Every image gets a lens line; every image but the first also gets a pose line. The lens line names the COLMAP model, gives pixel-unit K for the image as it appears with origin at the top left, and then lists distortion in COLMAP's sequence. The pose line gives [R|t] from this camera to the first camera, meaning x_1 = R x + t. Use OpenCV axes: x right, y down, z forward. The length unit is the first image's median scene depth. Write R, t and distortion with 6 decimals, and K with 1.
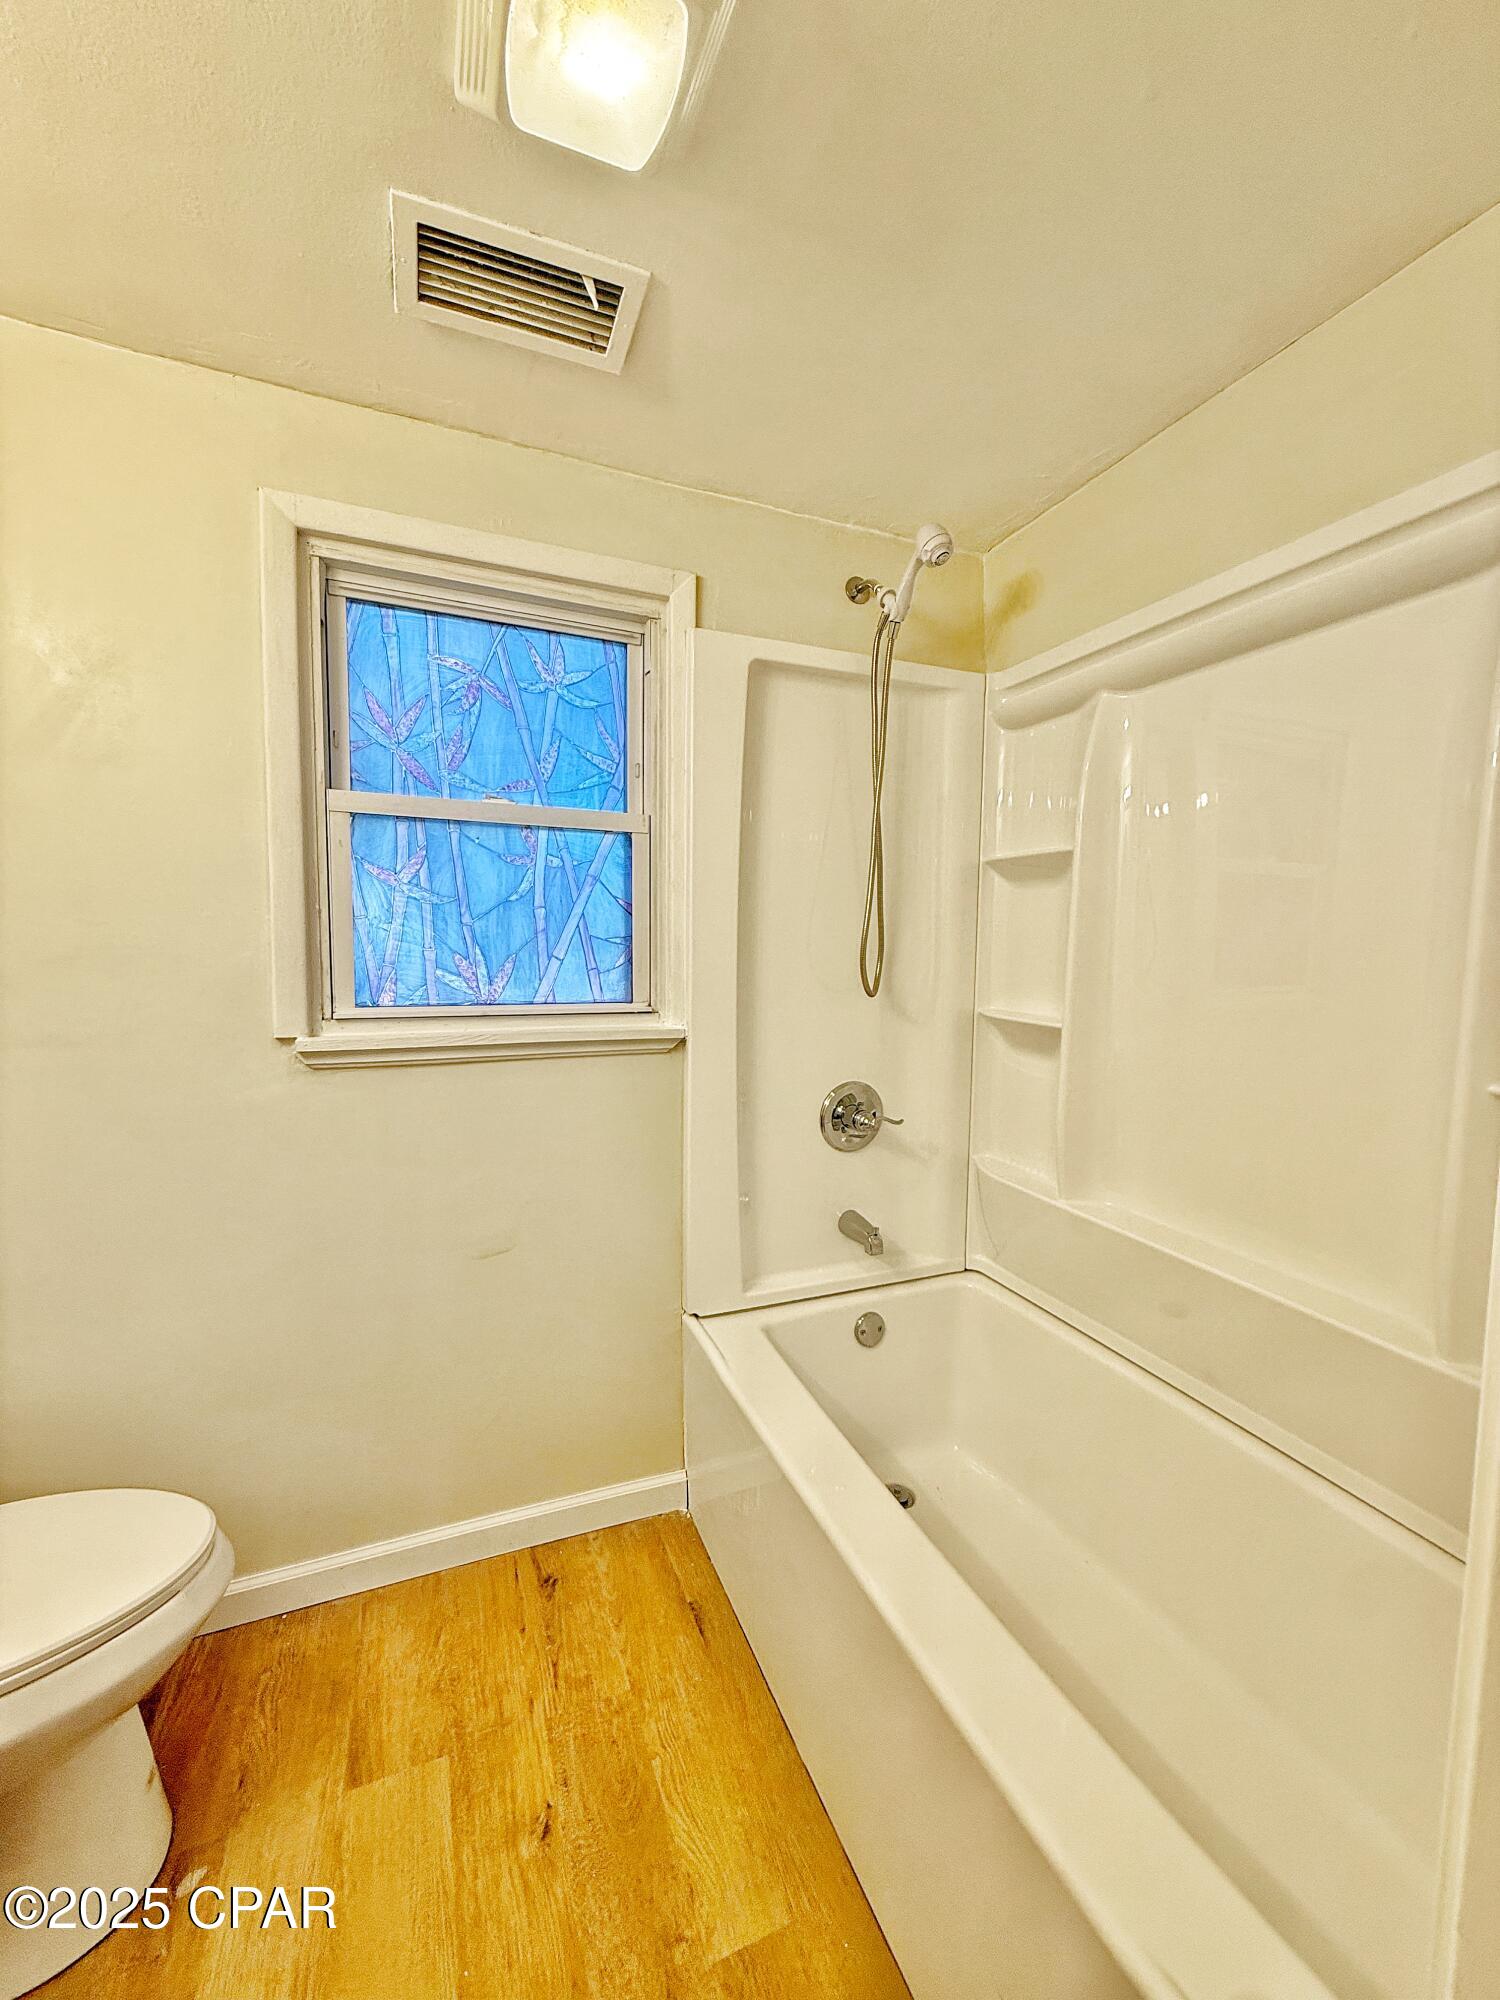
lens RADIAL K [[796.2, 0, 748.7], [0, 796.2, 993.0], [0, 0, 1]] dist [0.001442, -0.000510]
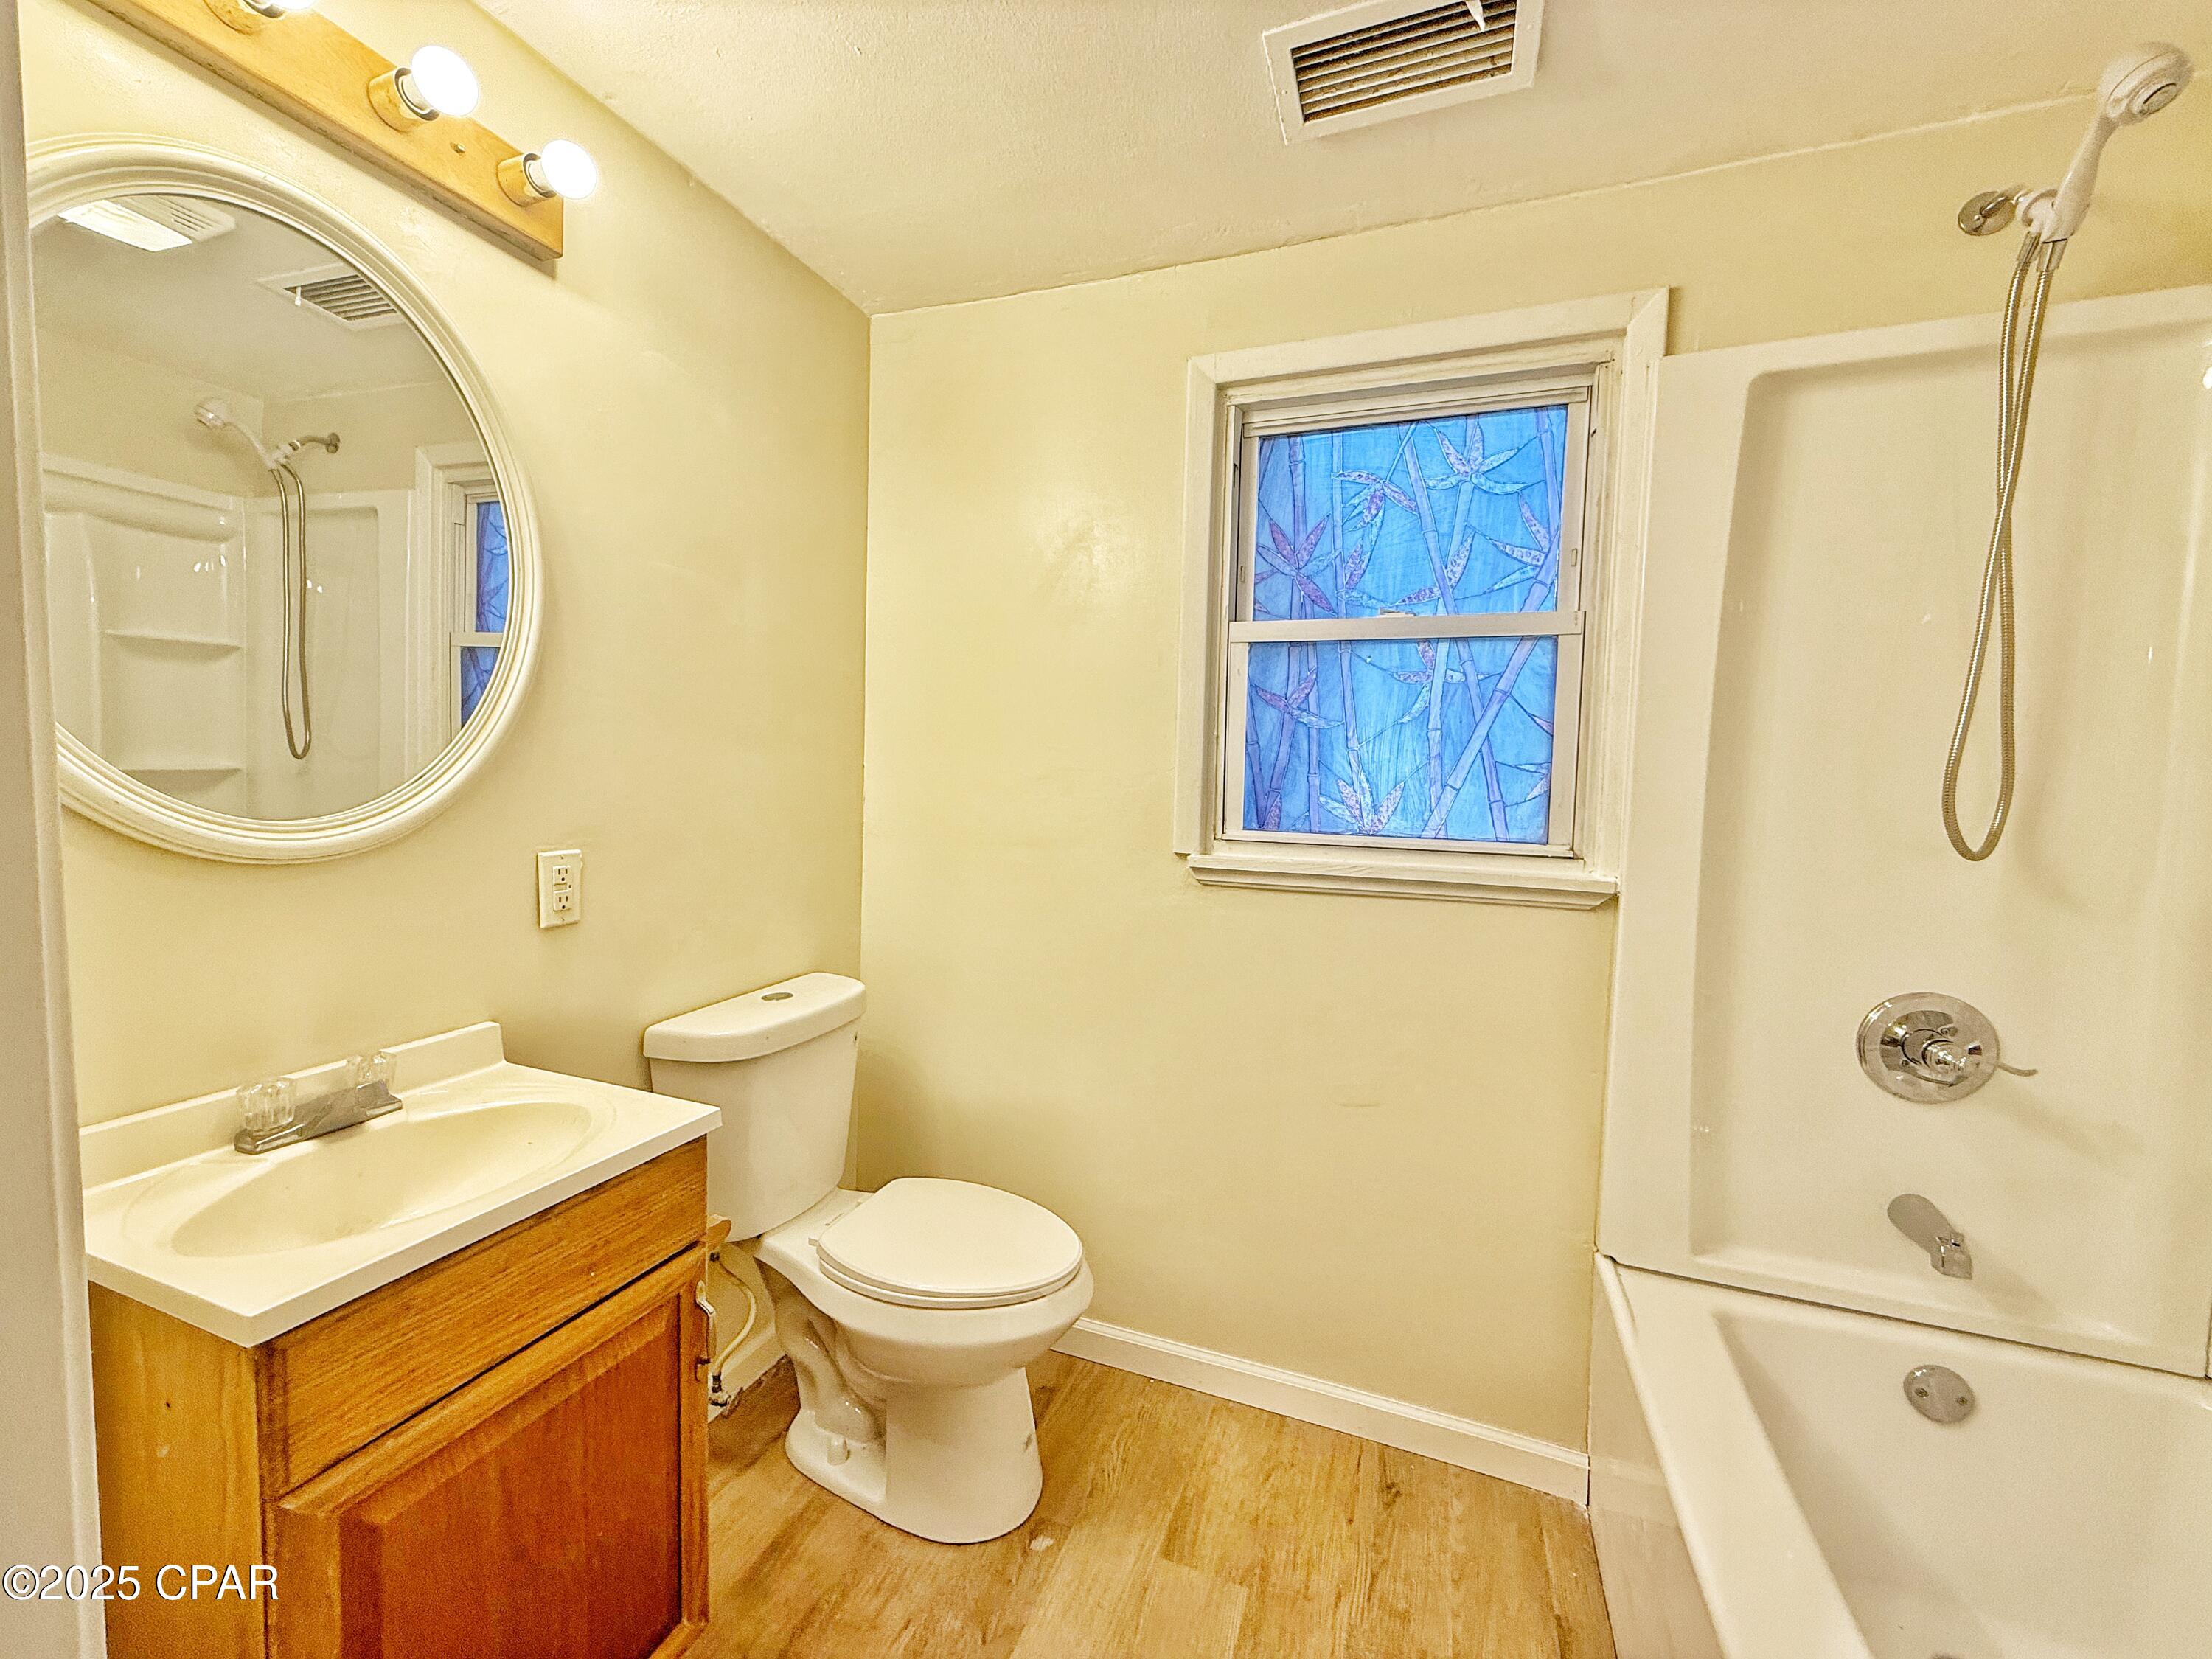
lens RADIAL K [[880.6, 0, 1102.4], [0, 880.6, 830.3], [0, 0, 1]] dist [0.001442, -0.000510]
pose [[0.725329, 0.047932, -0.686732, 0.148352], [-0.062203, 0.998056, 0.003962, 0.023726], [0.685586, 0.039843, 0.726900, 0.038521]]
